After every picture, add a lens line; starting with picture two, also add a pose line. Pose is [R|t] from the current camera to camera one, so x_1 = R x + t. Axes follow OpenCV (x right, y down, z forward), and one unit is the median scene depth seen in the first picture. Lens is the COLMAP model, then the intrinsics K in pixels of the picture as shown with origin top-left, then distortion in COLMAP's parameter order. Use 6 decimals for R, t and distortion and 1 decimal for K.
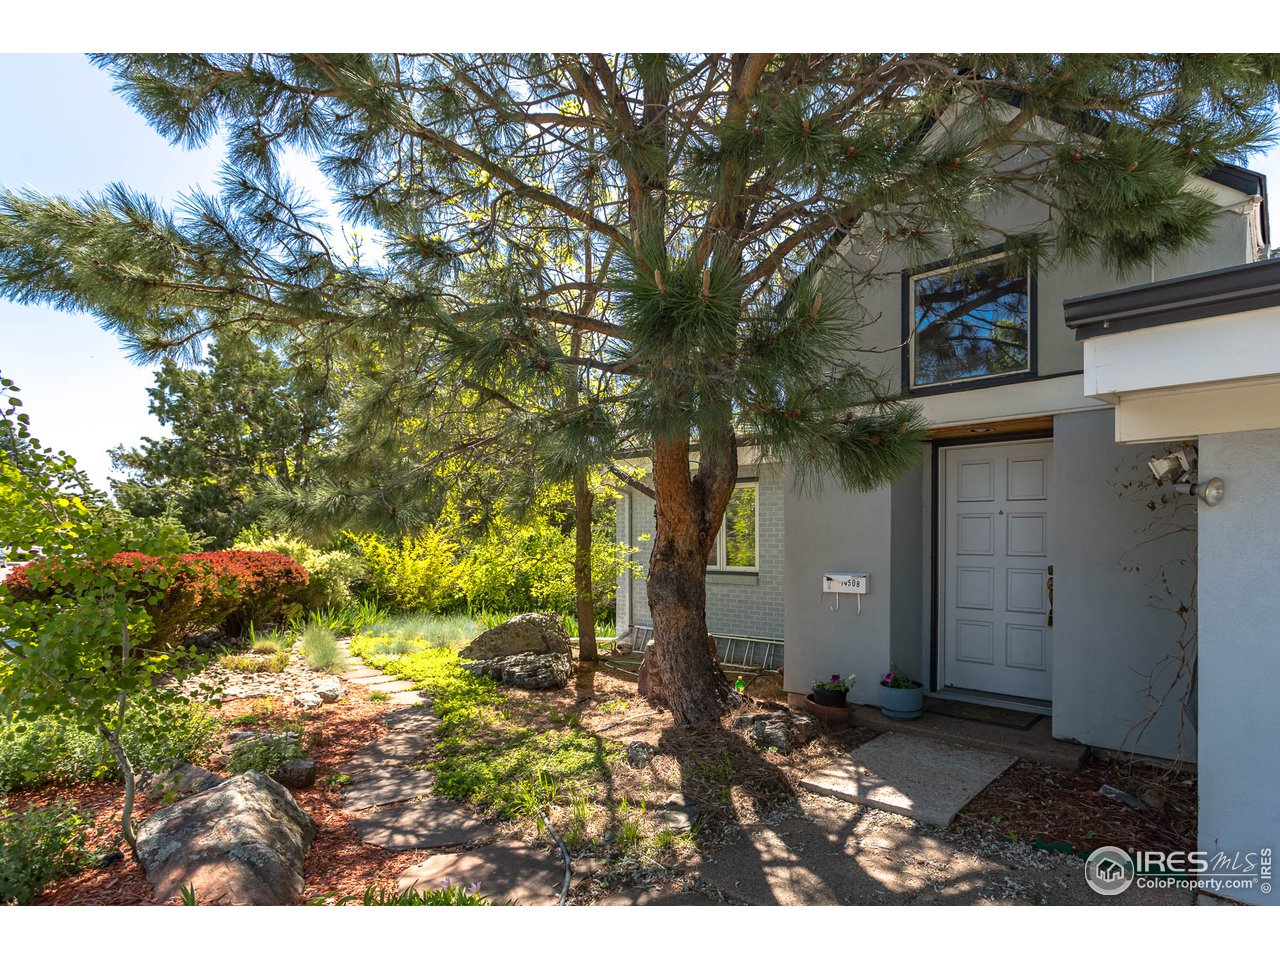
lens RADIAL K [[674.2, 0, 639.9], [0, 674.2, 513.1], [0, 0, 1]] dist [-0.001409, -0.000531]
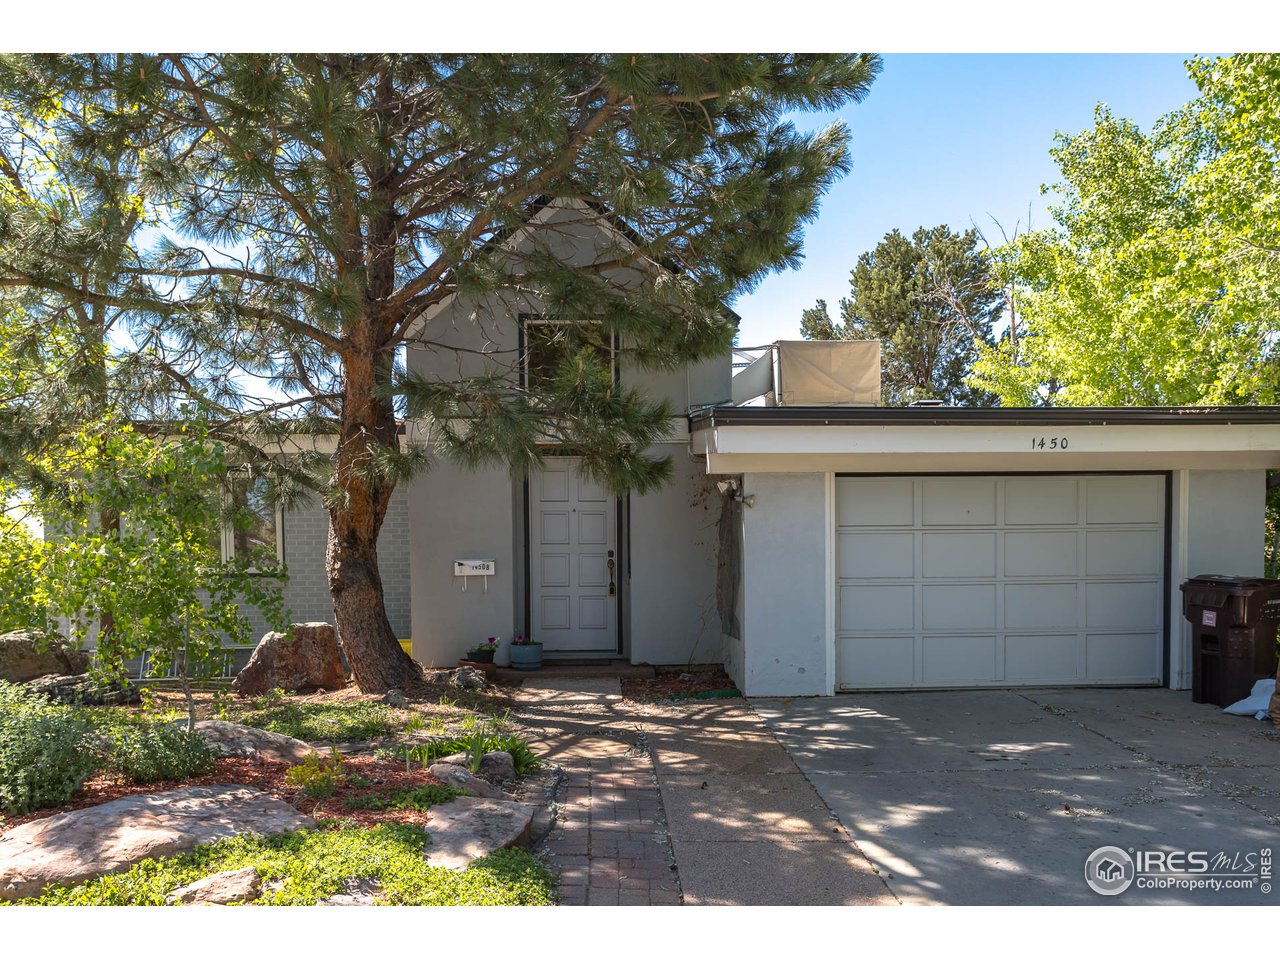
lens RADIAL K [[611.5, 0, 644.8], [0, 611.5, 464.2], [0, 0, 1]] dist [0.000526, 0.000691]
pose [[0.805945, 0.061386, 0.588799, -0.135640], [-0.018113, 0.996701, -0.079119, 0.002480], [-0.591713, 0.053100, 0.804398, -0.082258]]
